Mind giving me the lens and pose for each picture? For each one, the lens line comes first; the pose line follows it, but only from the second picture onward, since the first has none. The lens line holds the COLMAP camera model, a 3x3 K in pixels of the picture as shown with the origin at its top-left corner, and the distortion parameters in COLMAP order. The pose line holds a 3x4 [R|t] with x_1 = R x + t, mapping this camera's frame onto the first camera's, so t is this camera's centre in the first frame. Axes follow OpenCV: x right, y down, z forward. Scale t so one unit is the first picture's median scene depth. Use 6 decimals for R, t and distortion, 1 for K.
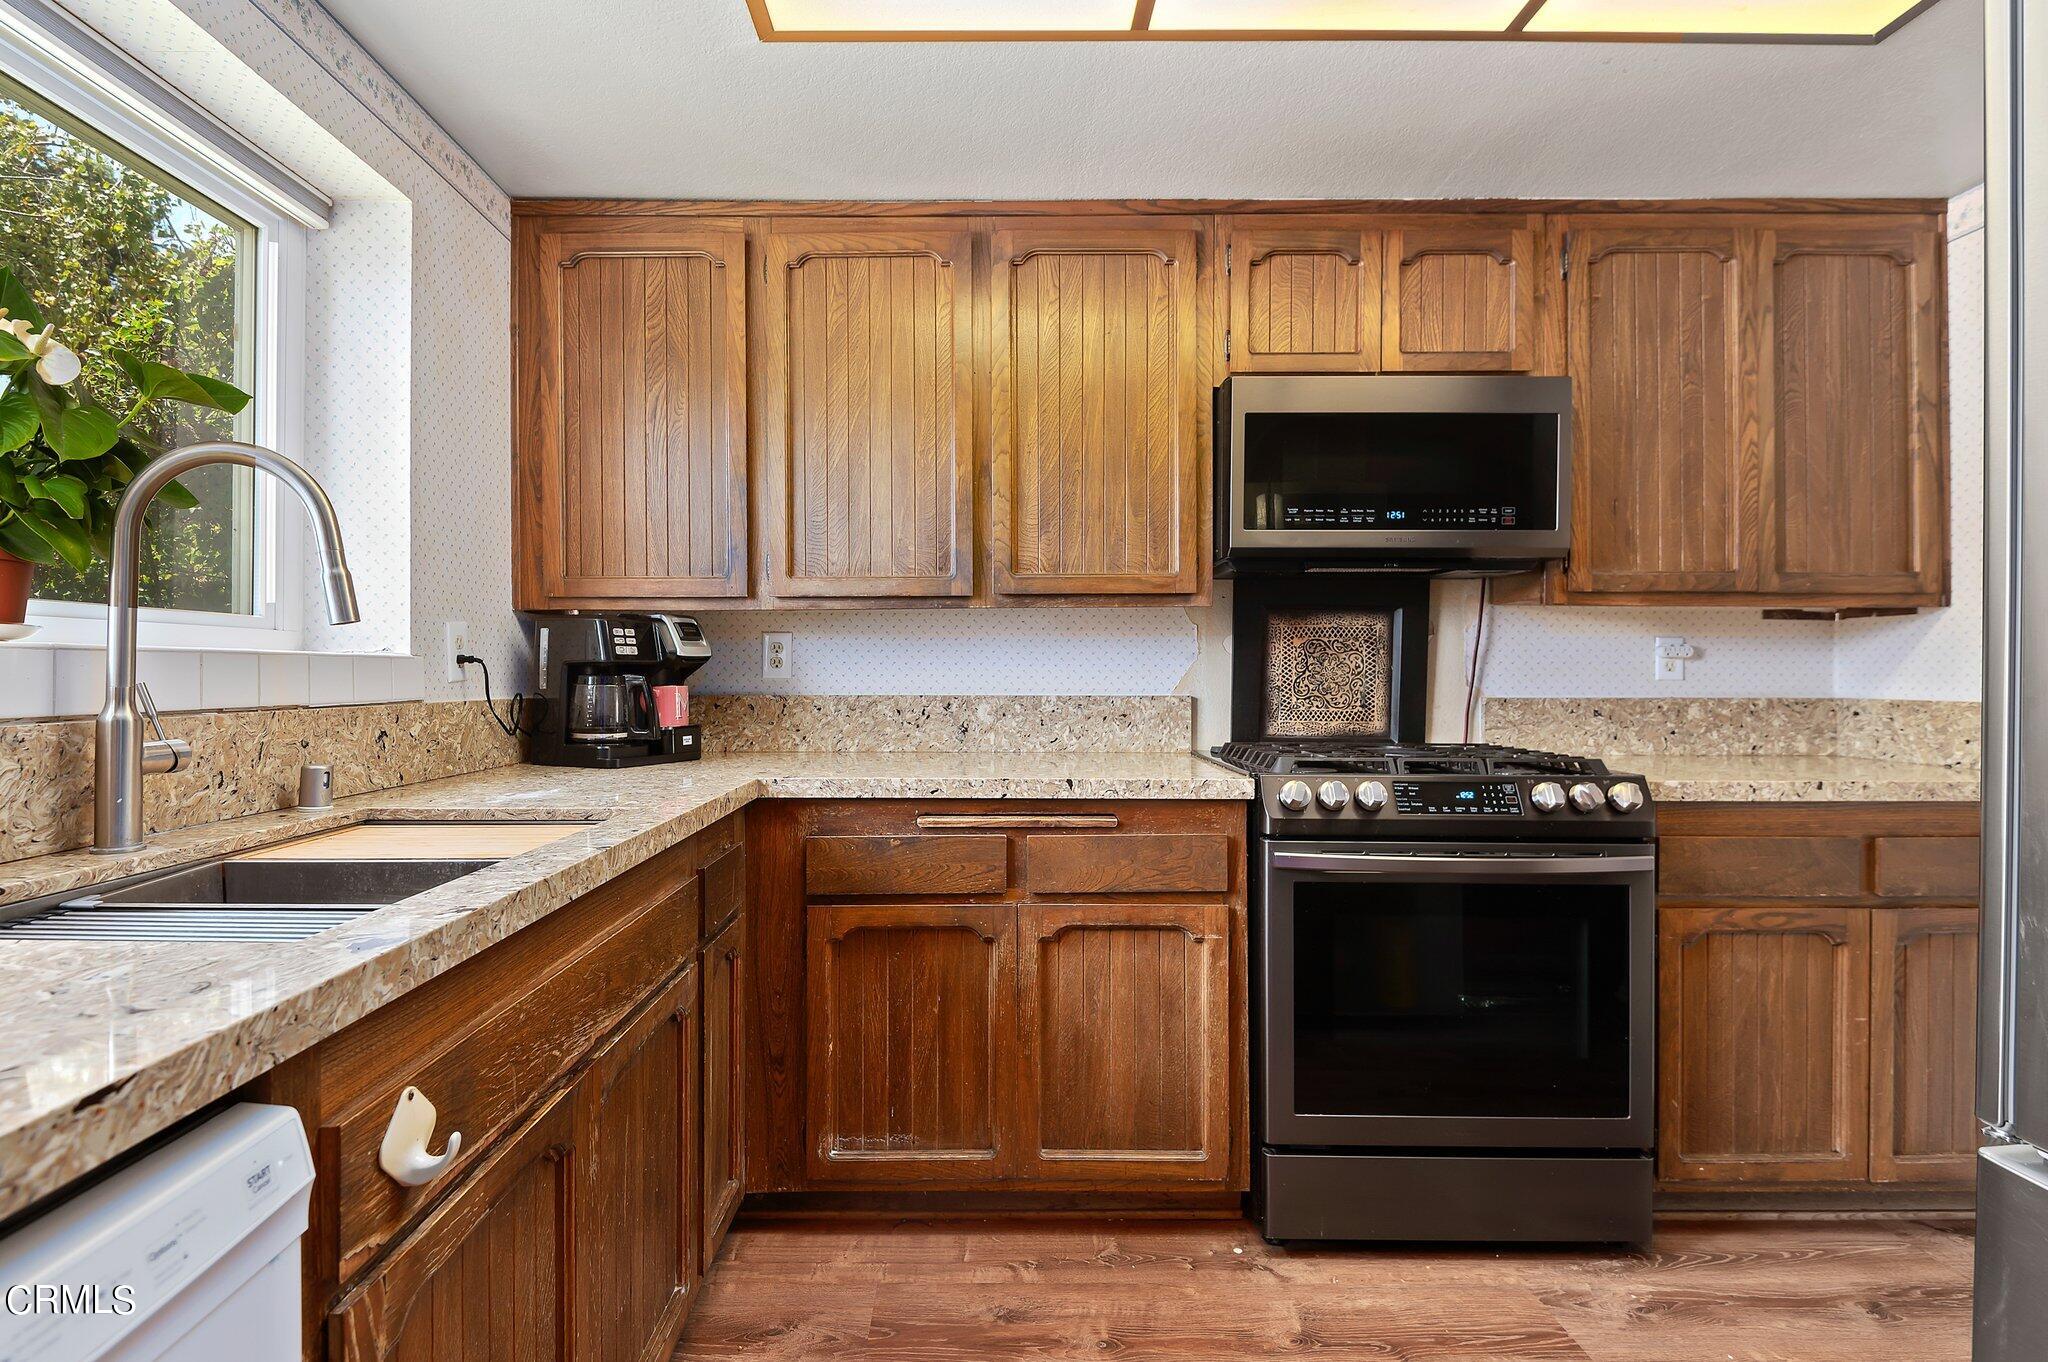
lens RADIAL K [[984.0, 0, 1023.3], [0, 984.0, 667.1], [0, 0, 1]] dist [0.005672, -0.000112]
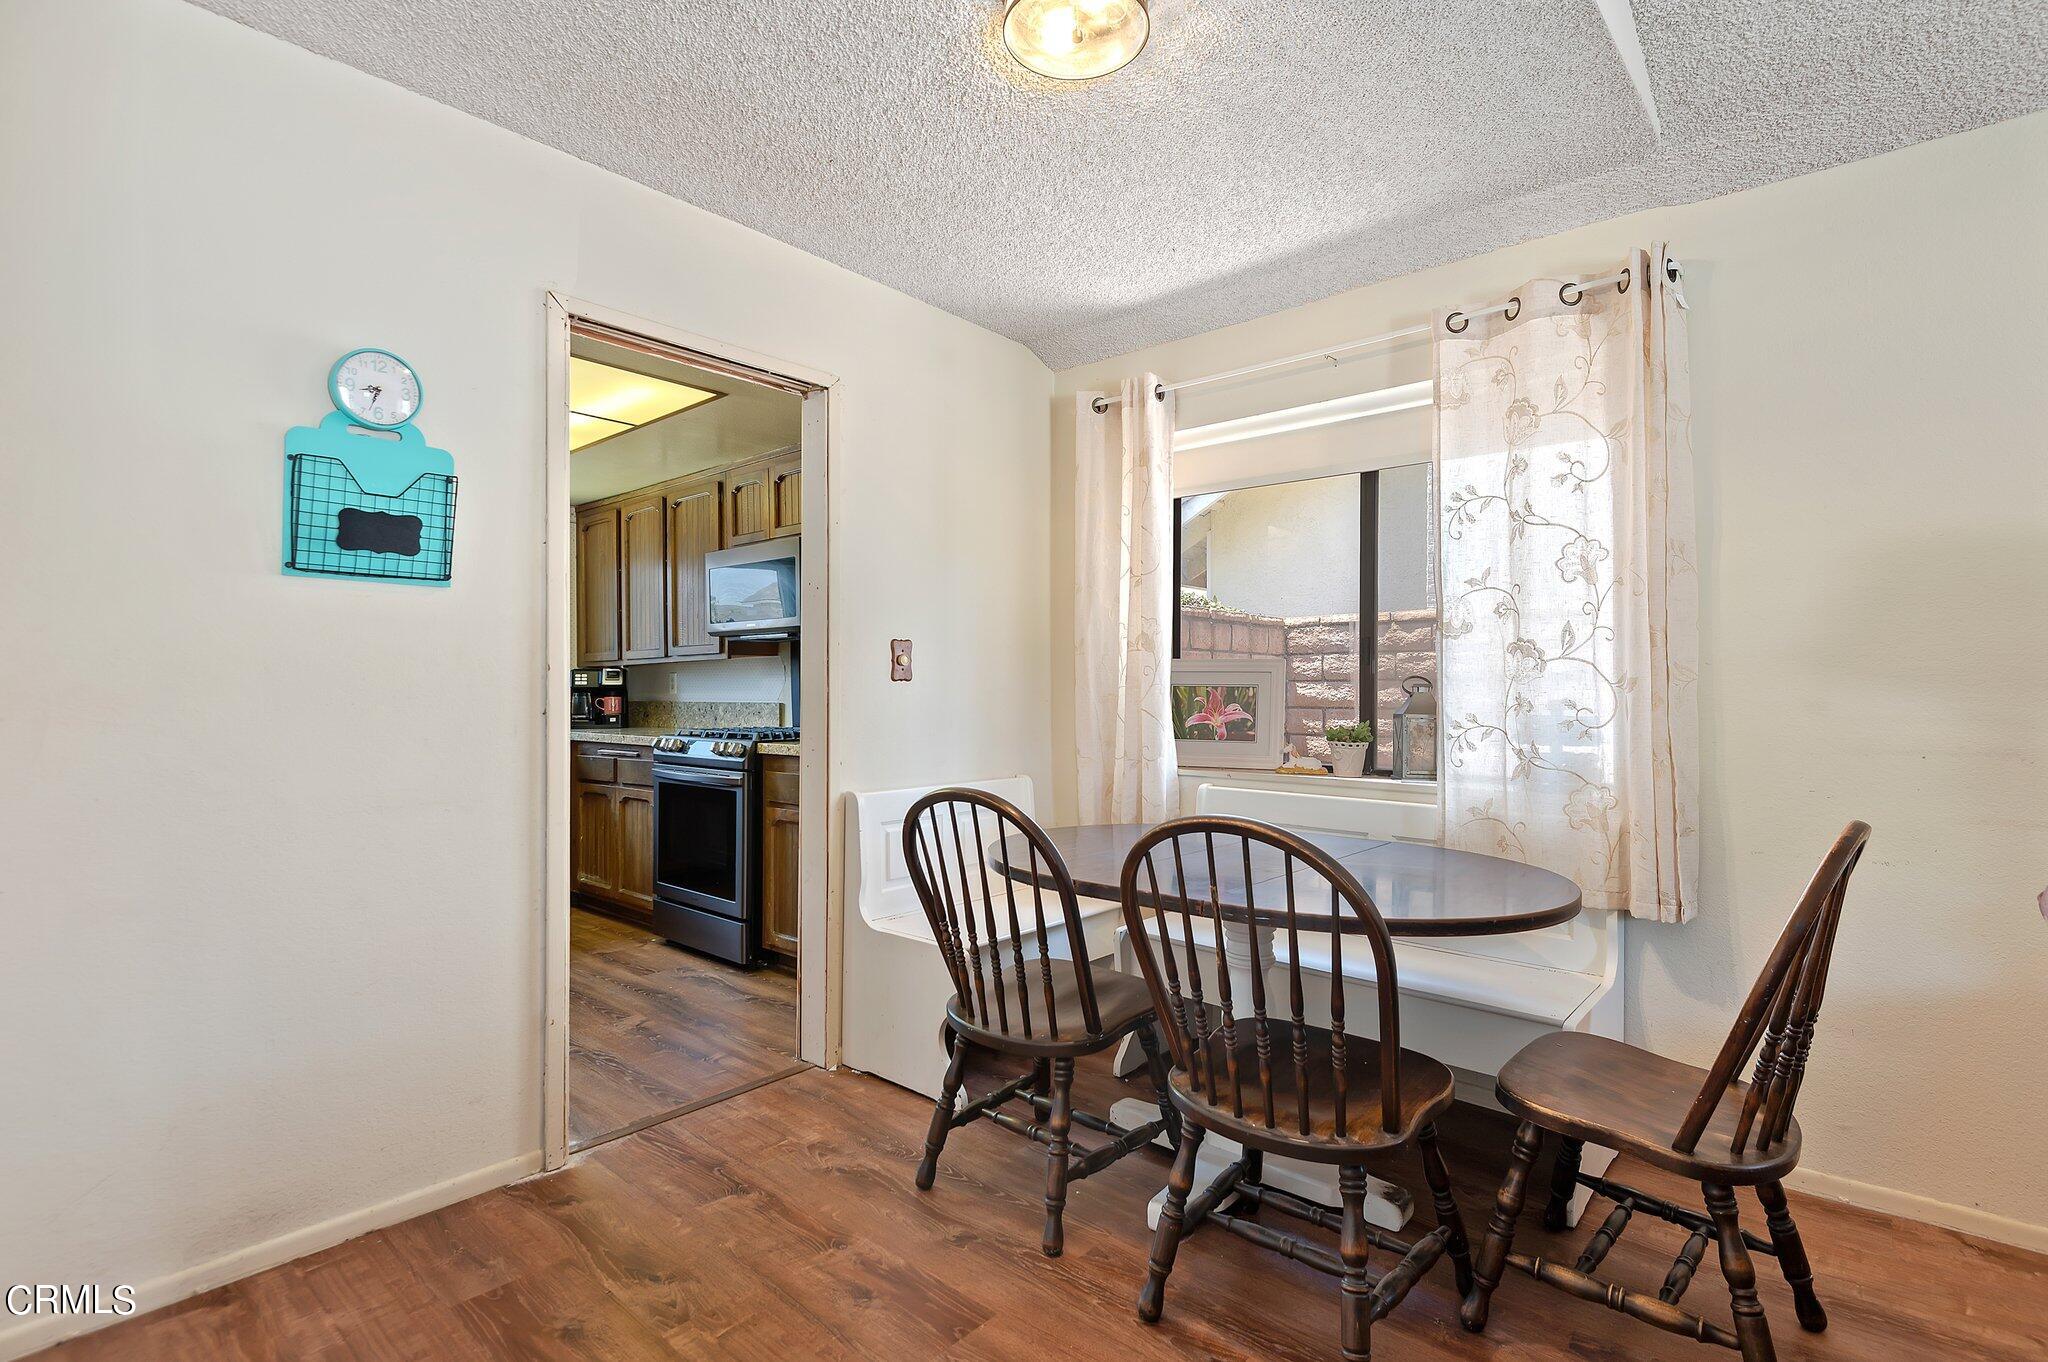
lens RADIAL K [[955.8, 0, 1069.0], [0, 955.8, 683.9], [0, 0, 1]] dist [-0.002018, -0.002498]
pose [[0.767001, -0.008092, -0.641594, 2.382414], [0.003475, 0.999958, -0.008456, 0.012025], [0.641636, 0.004256, 0.766998, -0.095515]]
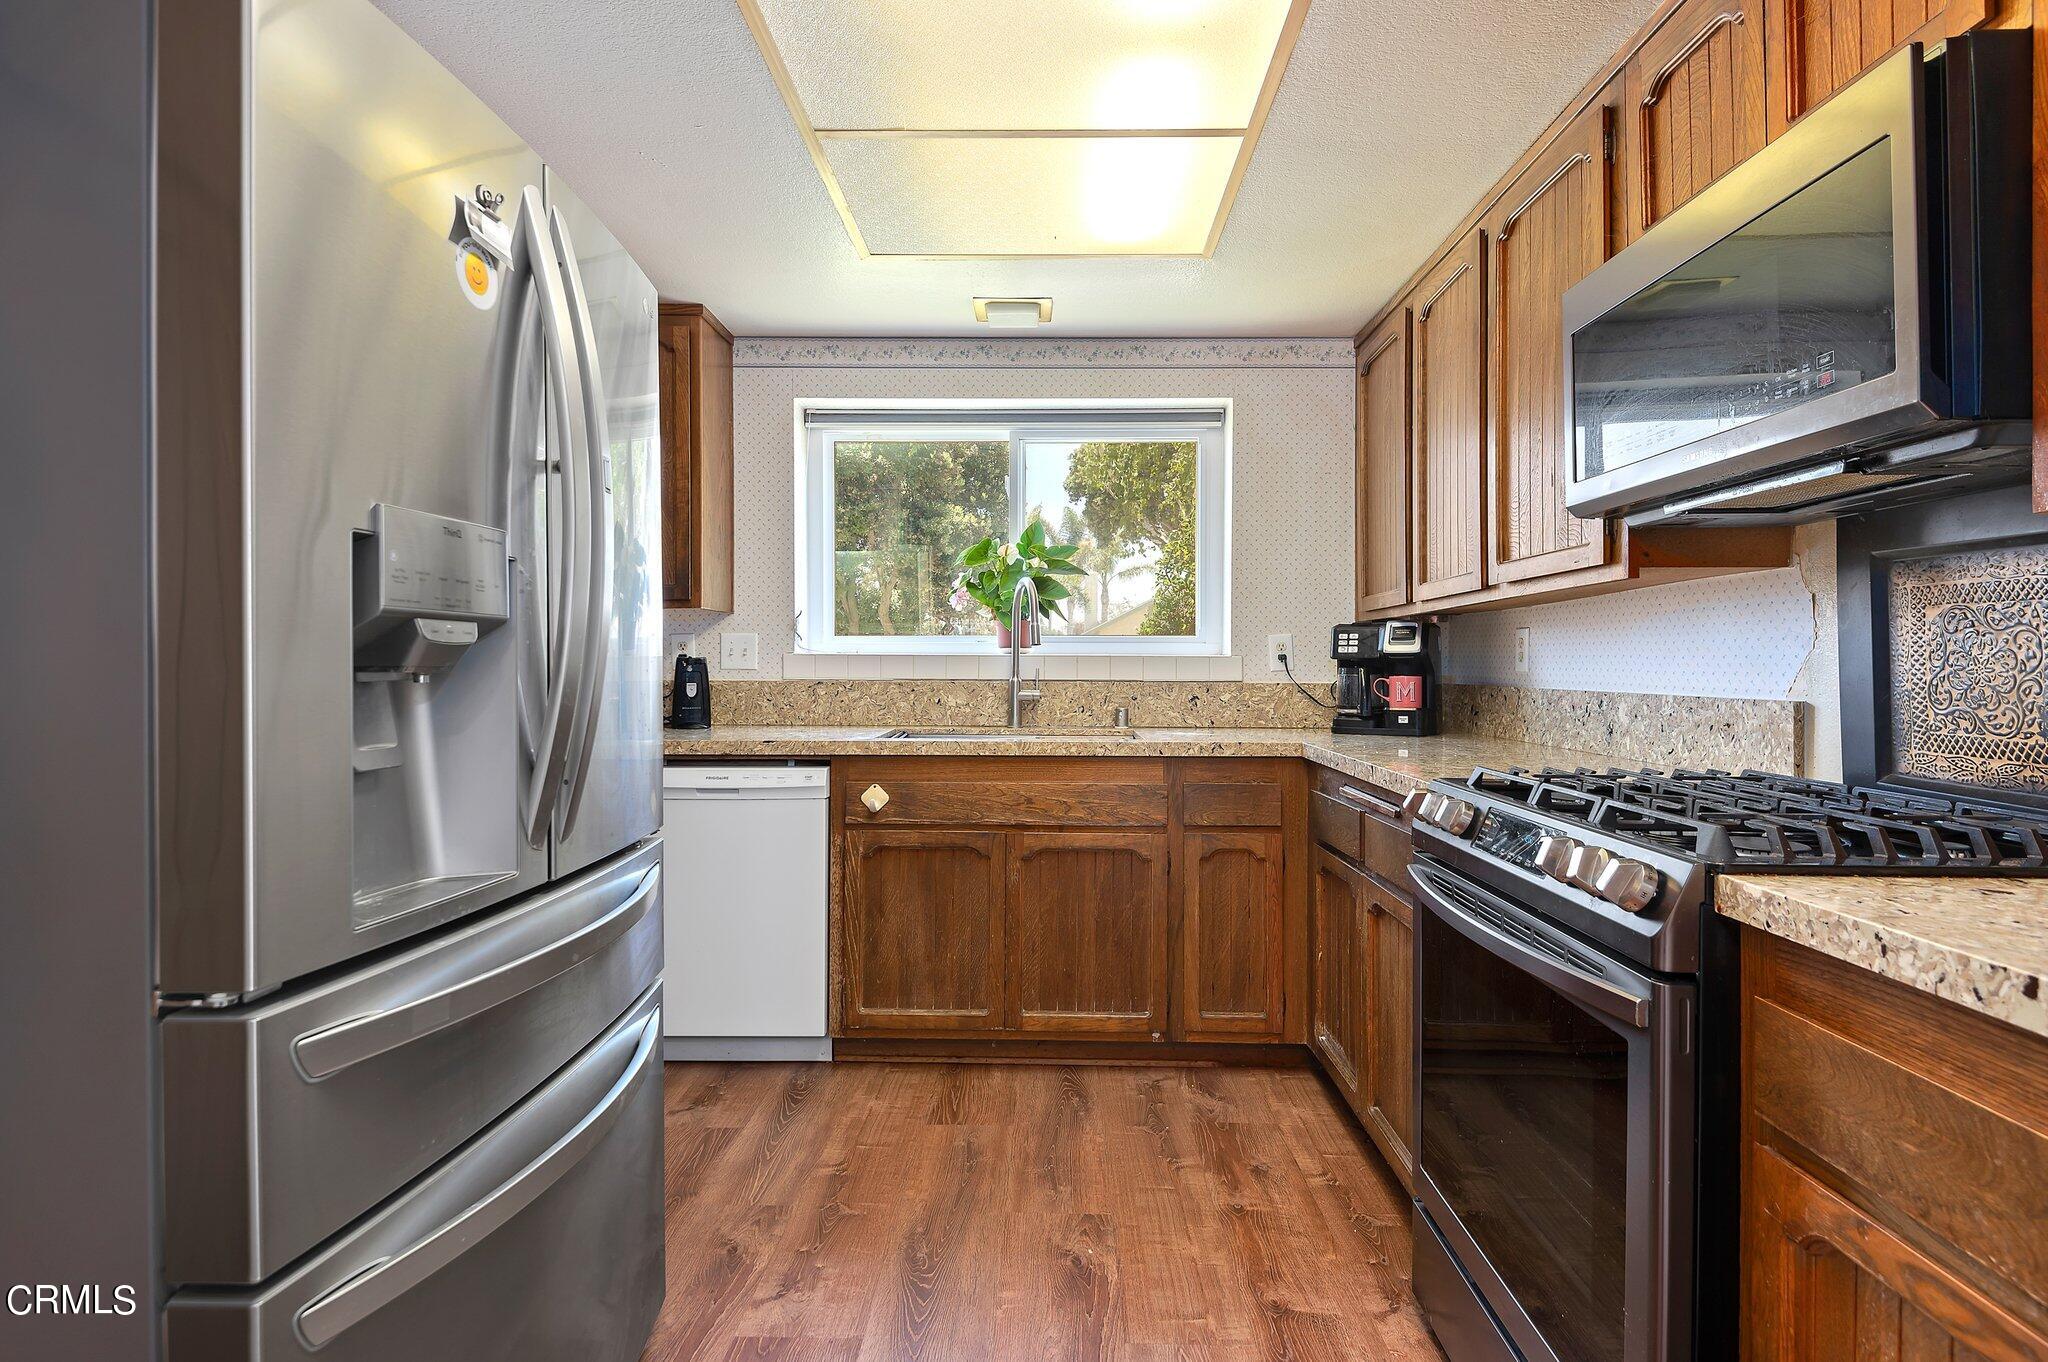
lens RADIAL K [[1042.8, 0, 1031.7], [0, 1042.8, 666.2], [0, 0, 1]] dist [0.014594, -0.001669]
pose [[-0.025270, 0.000265, -0.999681, 1.188057], [-0.001494, 0.999999, 0.000303, 0.007121], [0.999680, 0.001501, -0.025270, 0.655790]]
